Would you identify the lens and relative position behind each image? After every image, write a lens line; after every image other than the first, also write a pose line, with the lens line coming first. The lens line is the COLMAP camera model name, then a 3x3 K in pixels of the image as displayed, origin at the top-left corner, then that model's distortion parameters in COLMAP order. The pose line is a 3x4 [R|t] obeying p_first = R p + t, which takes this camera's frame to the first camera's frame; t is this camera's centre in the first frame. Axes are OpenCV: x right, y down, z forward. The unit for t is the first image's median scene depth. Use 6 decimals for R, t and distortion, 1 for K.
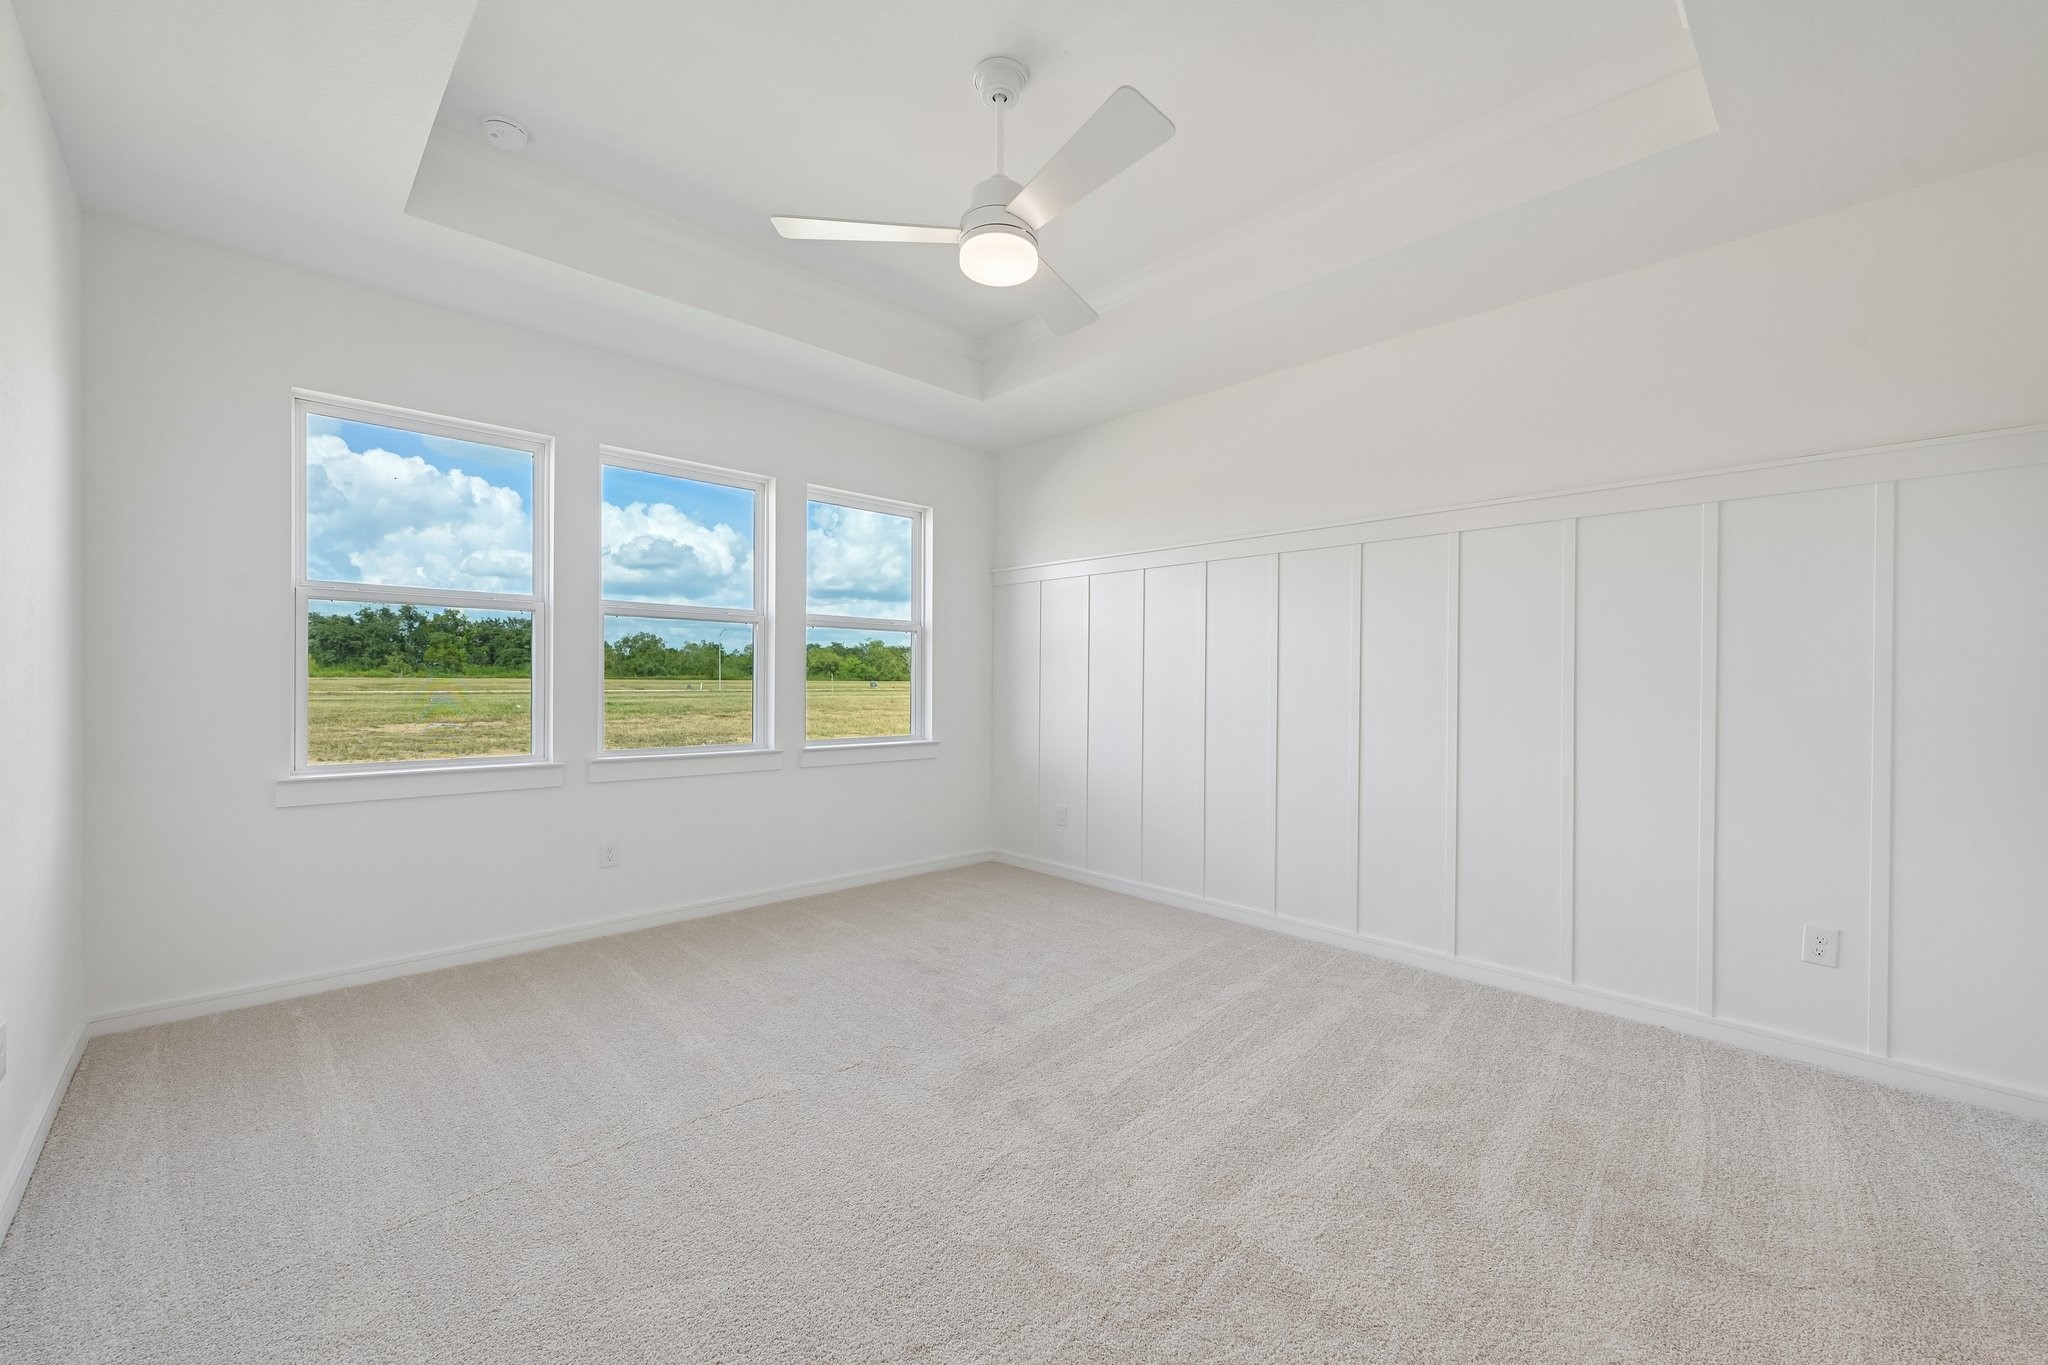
lens RADIAL K [[821.4, 0, 1026.7], [0, 821.4, 687.7], [0, 0, 1]] dist [-0.001251, 0.000144]
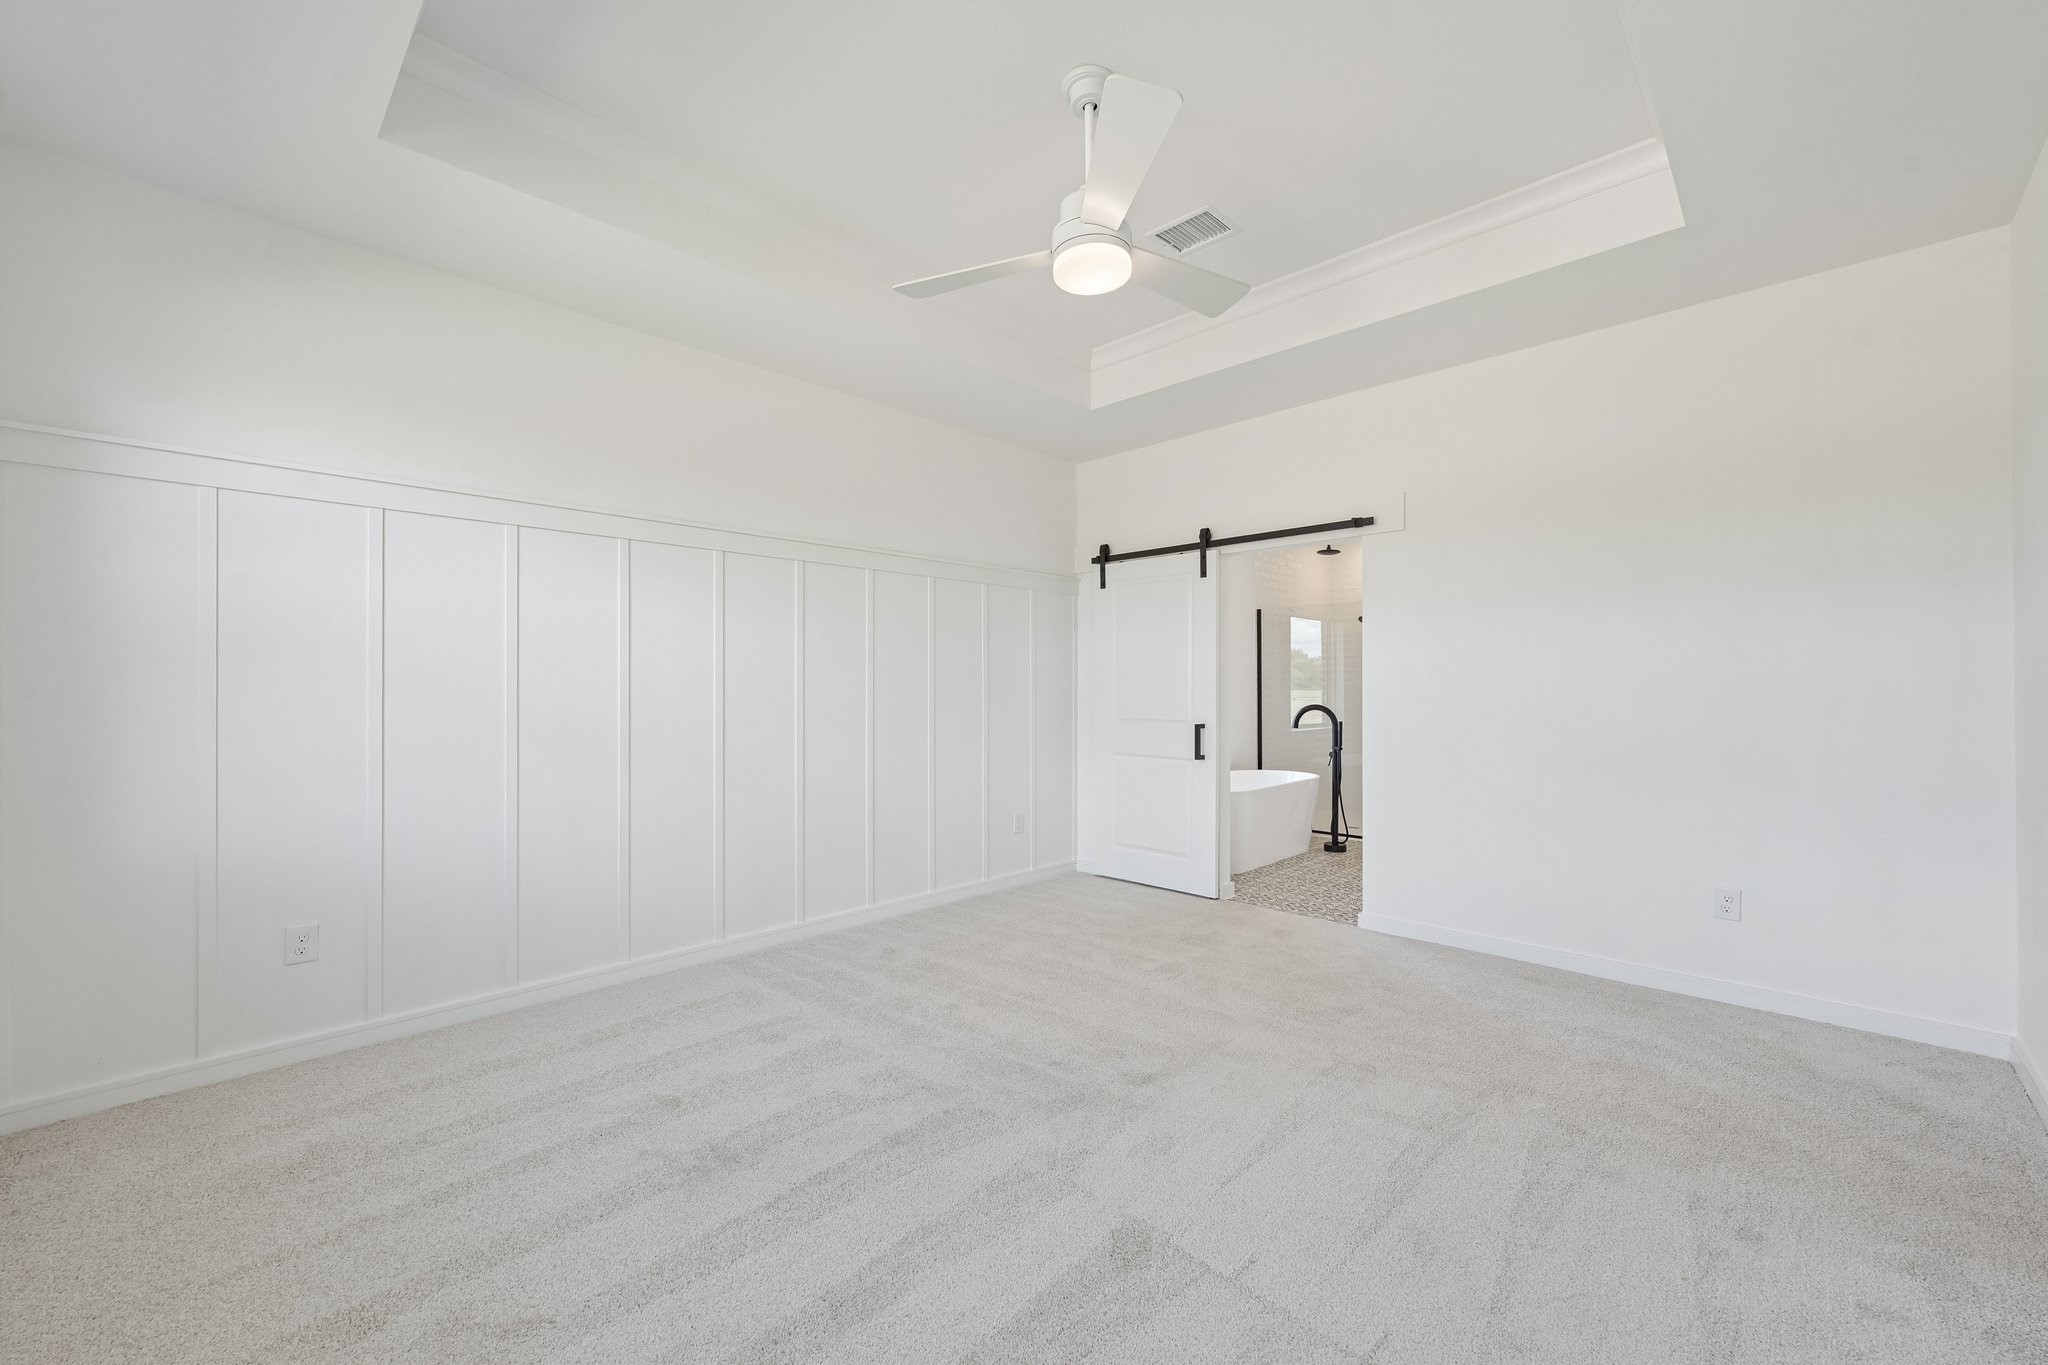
lens RADIAL K [[821.4, 0, 1005.3], [0, 821.4, 684.7], [0, 0, 1]] dist [-0.001251, 0.000144]
pose [[-0.031155, 0.003894, 0.999507, -0.671310], [0.015220, 0.999878, -0.003421, -0.003666], [-0.999399, 0.015105, -0.031211, 0.748058]]
